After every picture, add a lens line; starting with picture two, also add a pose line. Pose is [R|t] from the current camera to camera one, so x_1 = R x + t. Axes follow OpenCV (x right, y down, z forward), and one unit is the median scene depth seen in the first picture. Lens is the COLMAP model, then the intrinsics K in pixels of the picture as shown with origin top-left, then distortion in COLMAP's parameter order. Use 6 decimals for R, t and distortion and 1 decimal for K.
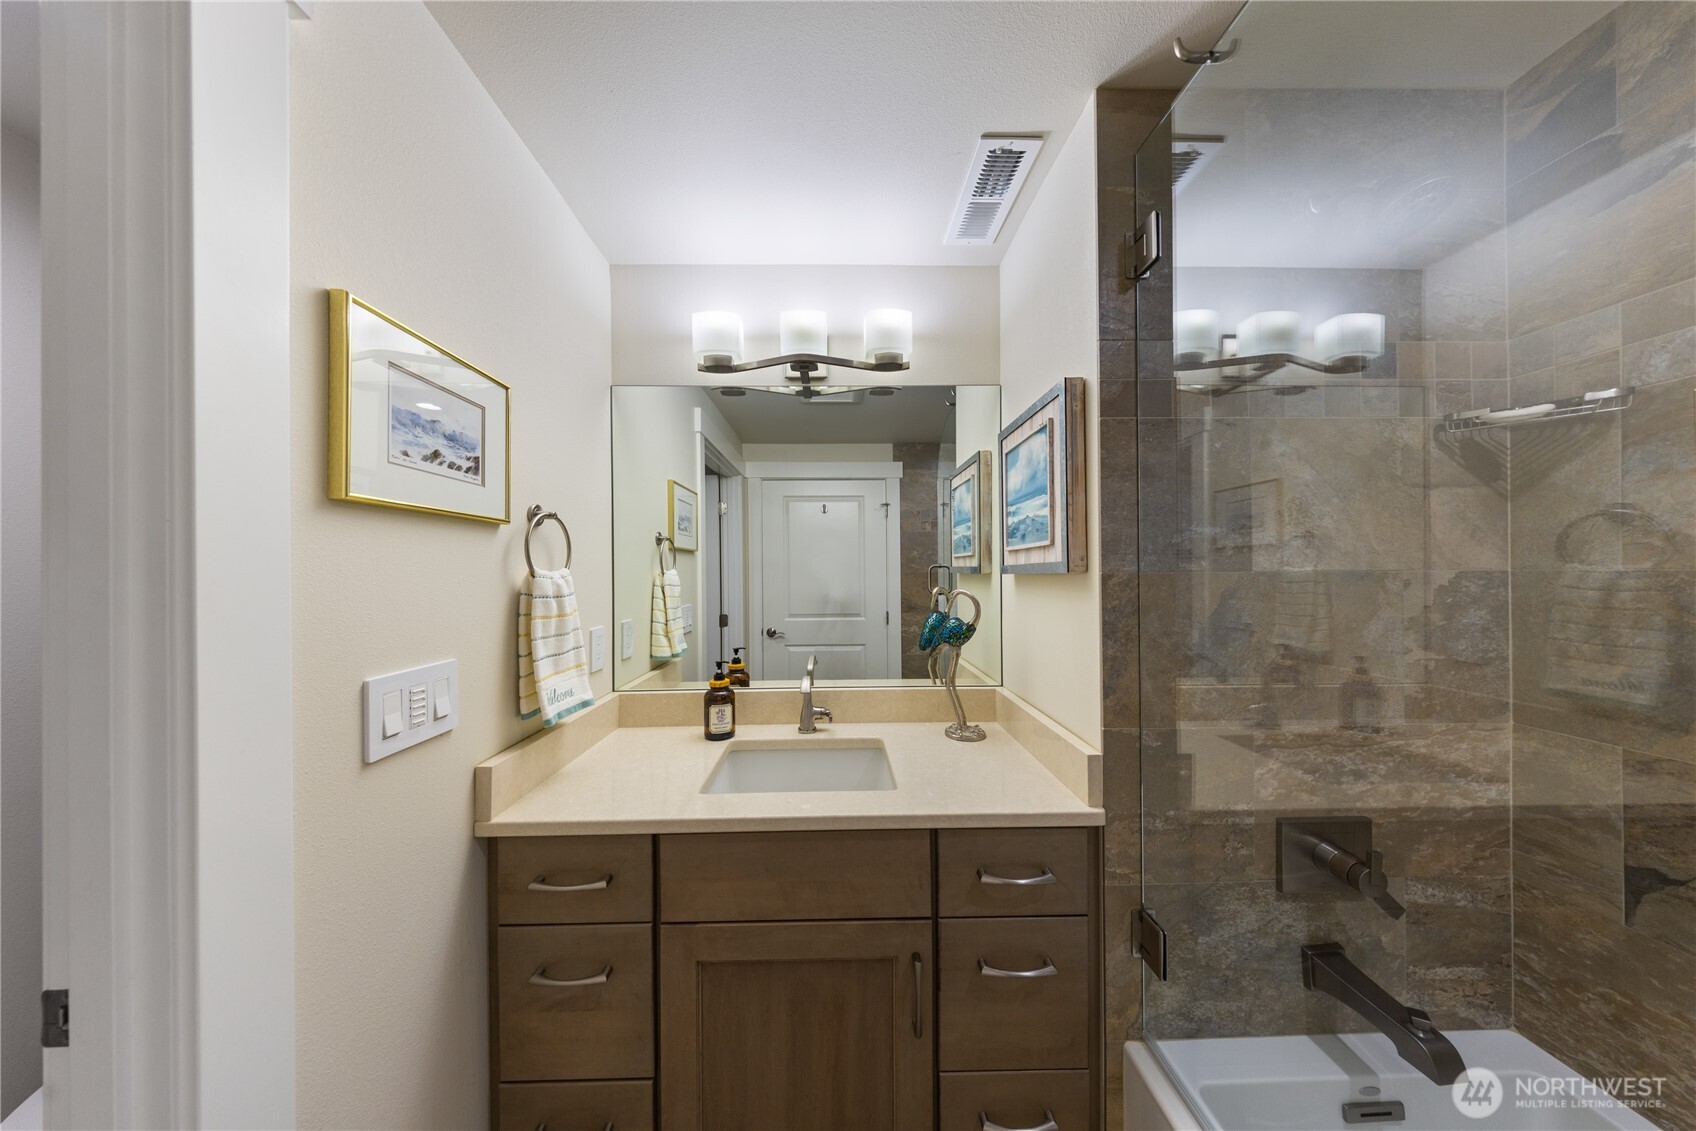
lens RADIAL K [[477.5, 0, 840.1], [0, 477.5, 569.9], [0, 0, 1]] dist [0.000232, -0.000074]
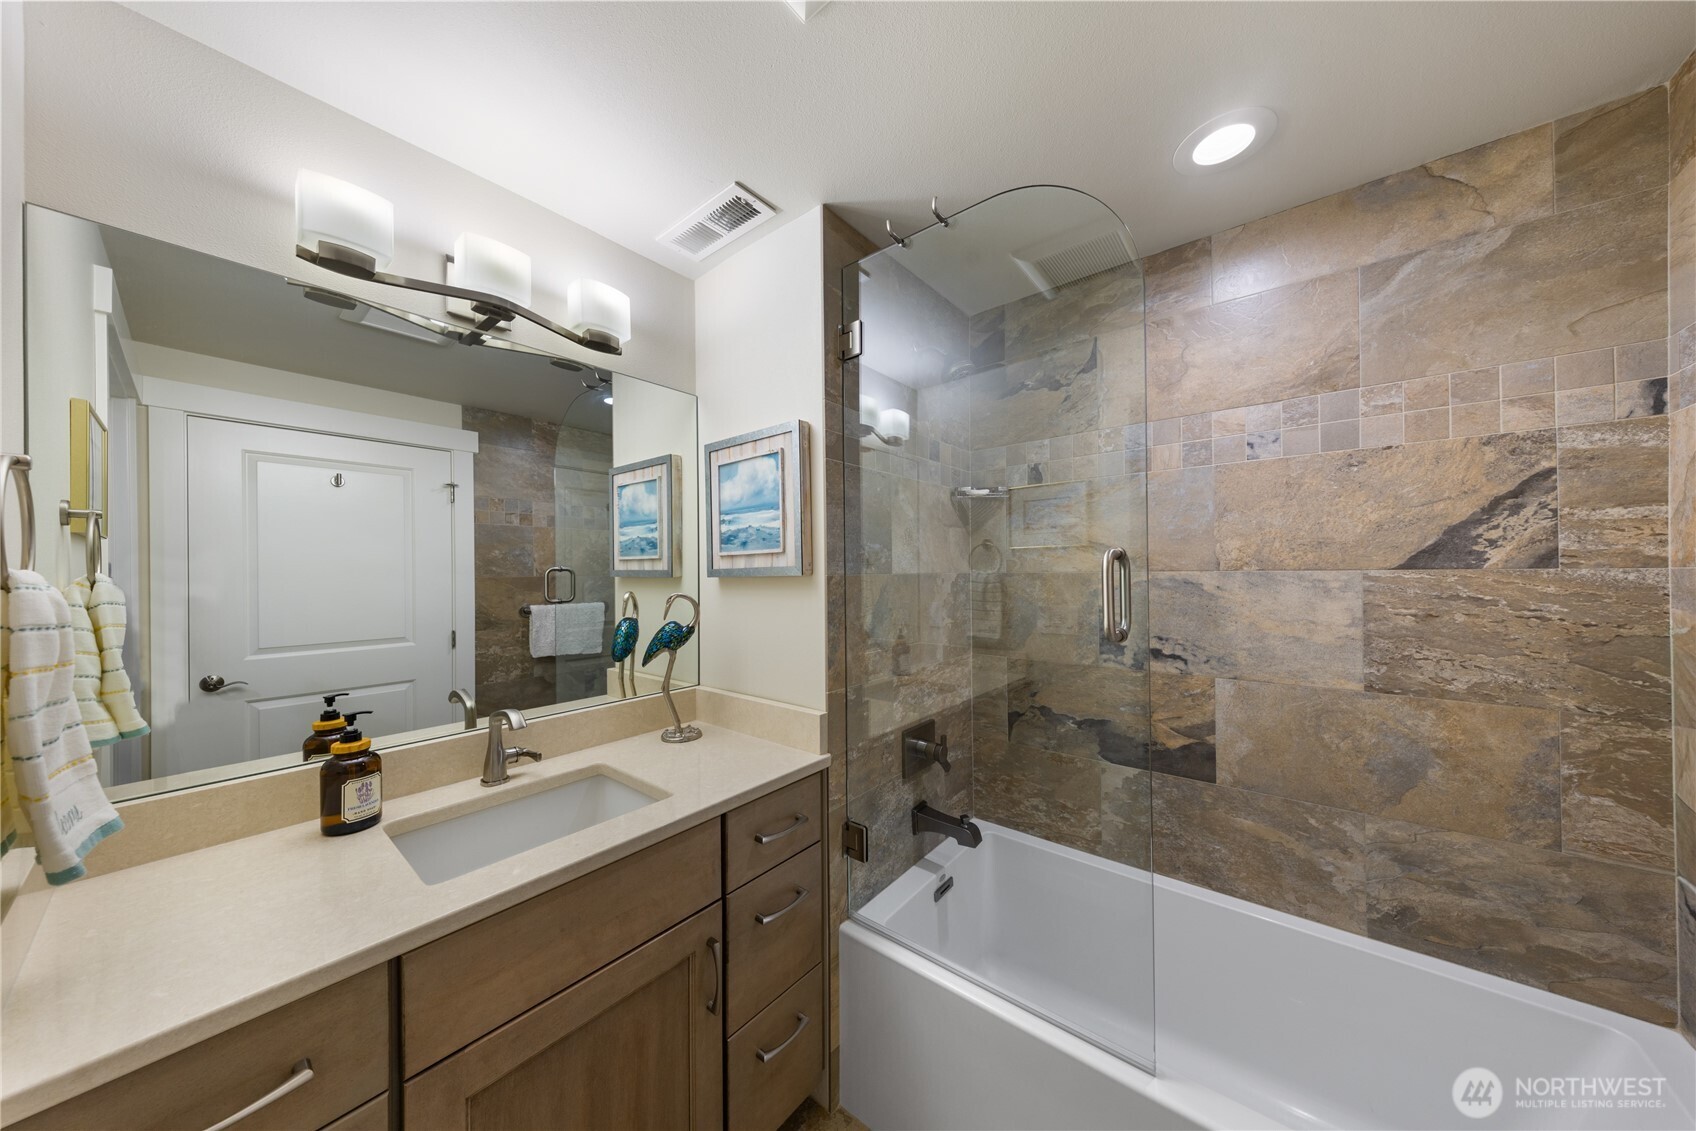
lens RADIAL K [[537.2, 0, 840.6], [0, 537.2, 569.1], [0, 0, 1]] dist [0.027790, -0.011349]
pose [[0.655415, 0.004818, 0.755254, -0.460445], [0.002441, 0.999961, -0.008497, 0.001727], [-0.755265, 0.007413, 0.655377, -0.004054]]
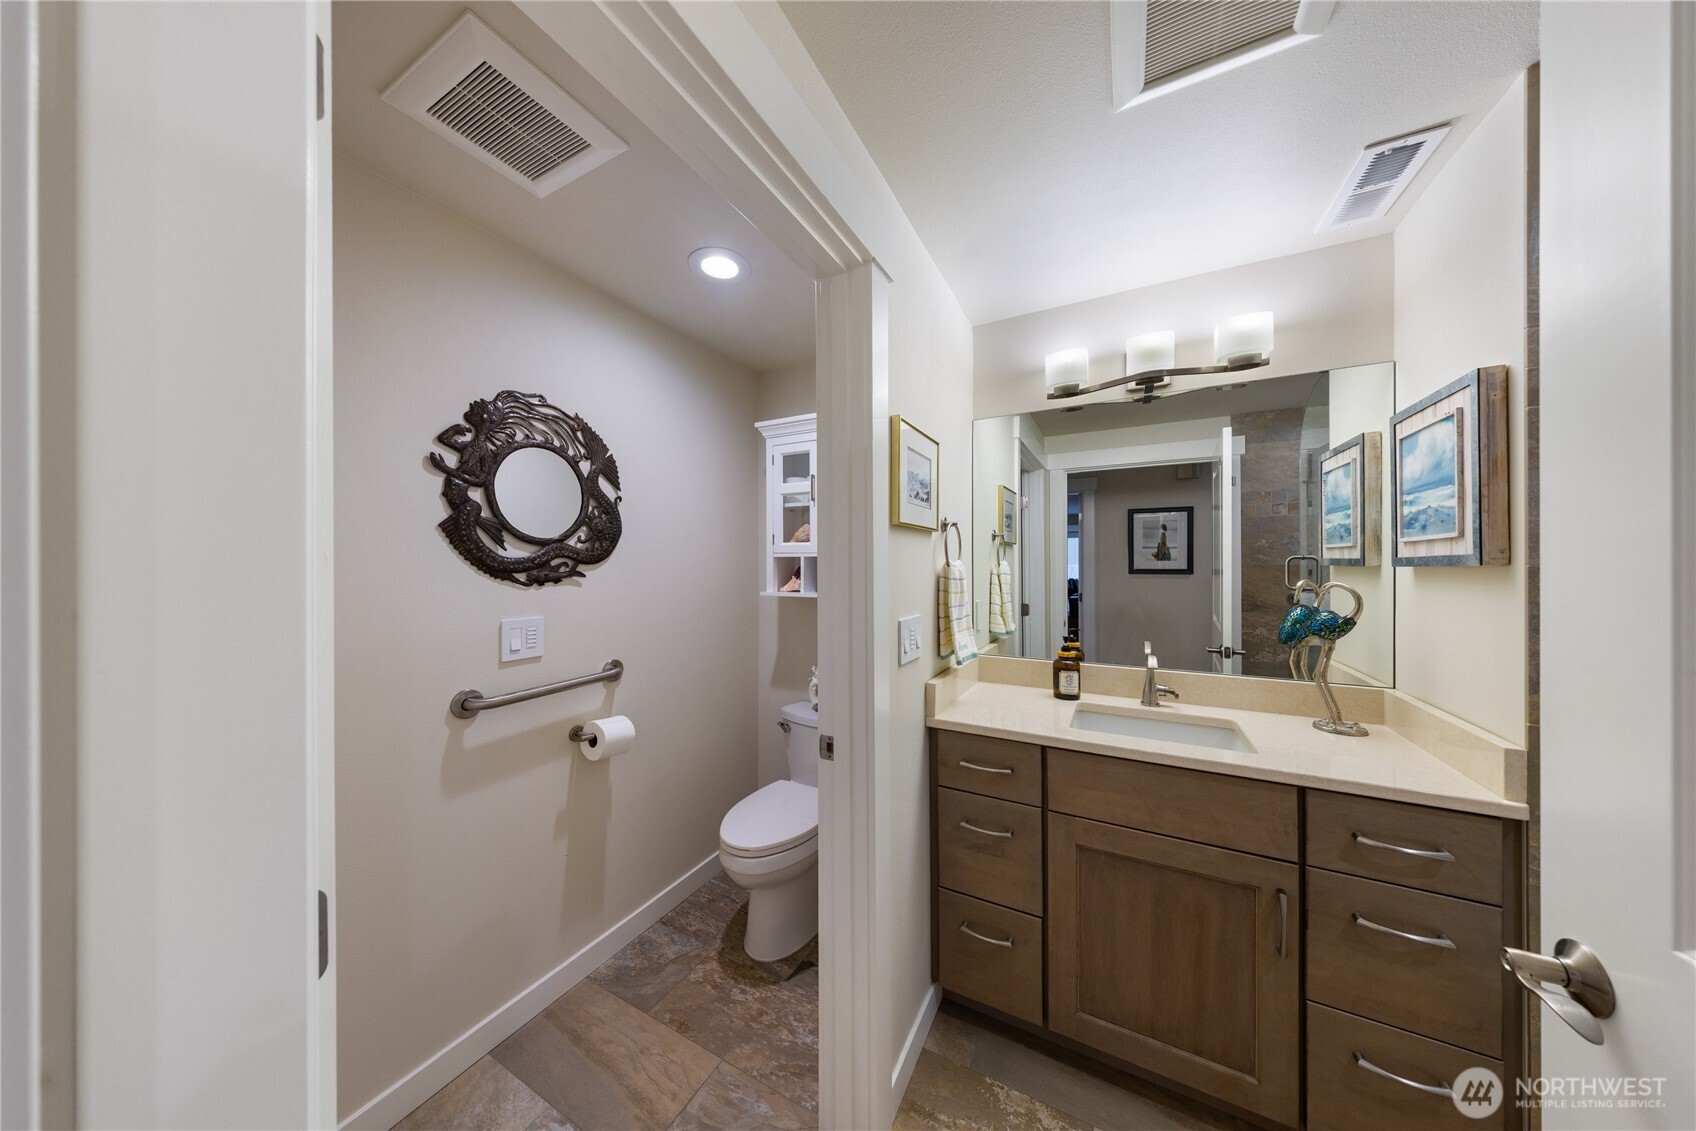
lens RADIAL K [[512.5, 0, 840.1], [0, 512.5, 563.4], [0, 0, 1]] dist [0.006439, -0.002785]
pose [[0.867761, 0.005264, -0.496955, -0.128642], [-0.003042, 0.999981, 0.005280, 0.000538], [0.496973, -0.003070, 0.867760, -0.515972]]
